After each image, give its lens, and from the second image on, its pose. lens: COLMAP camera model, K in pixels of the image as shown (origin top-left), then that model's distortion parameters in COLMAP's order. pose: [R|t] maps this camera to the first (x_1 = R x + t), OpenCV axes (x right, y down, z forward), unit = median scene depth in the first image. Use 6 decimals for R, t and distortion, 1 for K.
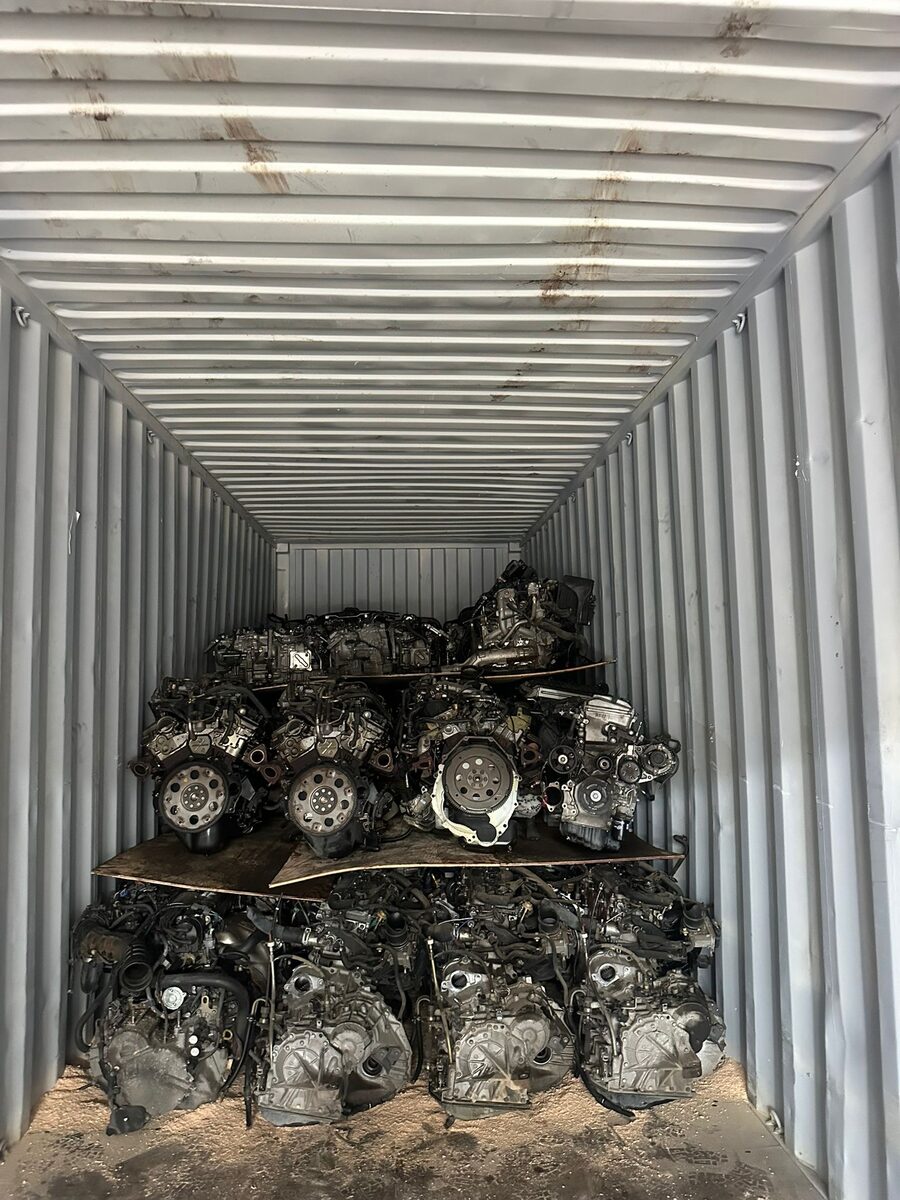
lens RADIAL K [[796.5, 0, 469.6], [0, 796.5, 604.0], [0, 0, 1]] dist [0.010169, 0.002359]
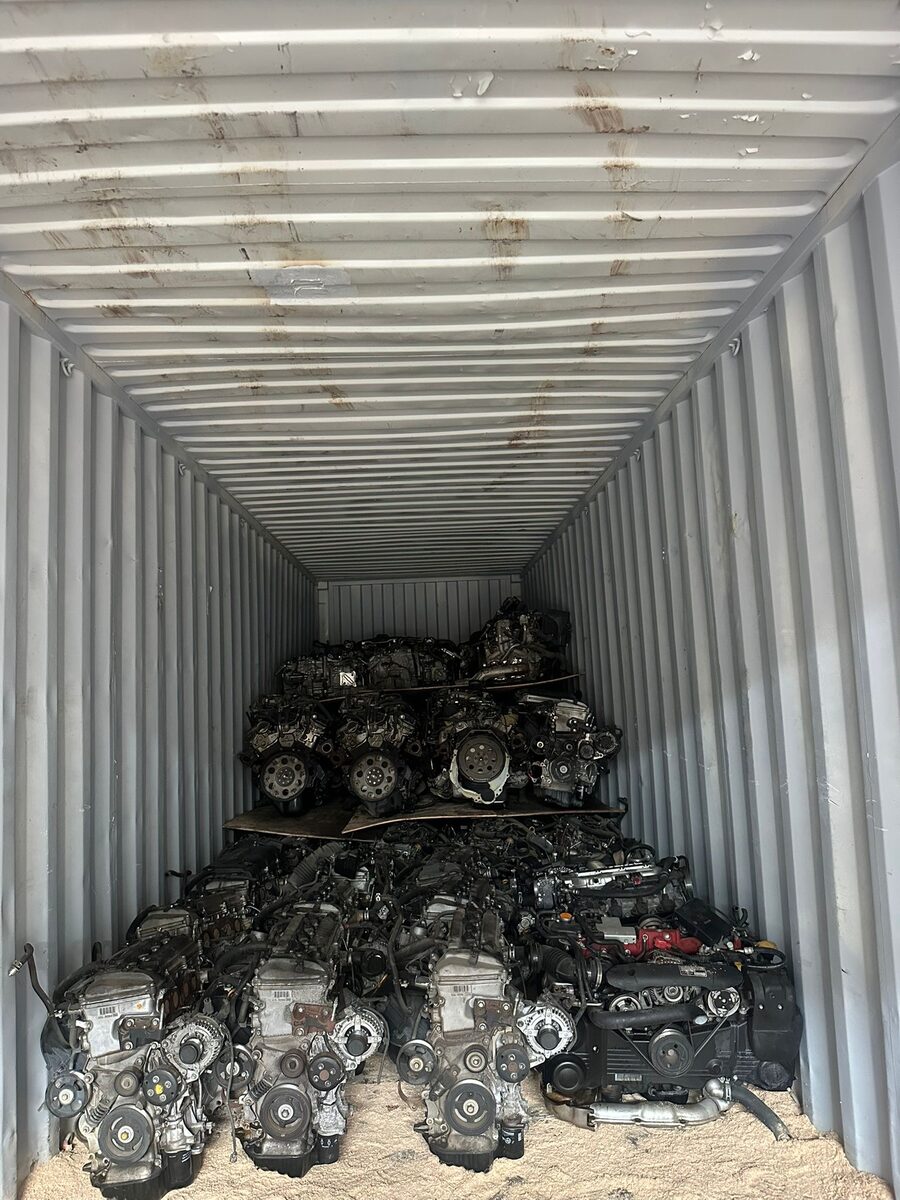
lens RADIAL K [[826.2, 0, 450.0], [0, 826.2, 600.0], [0, 0, 1]] dist [-0.000204, -0.000767]
pose [[0.998346, -0.030925, -0.048475, 0.033730], [0.030157, 0.999409, -0.016503, -0.042293], [0.048957, 0.015014, 0.998688, -0.470197]]
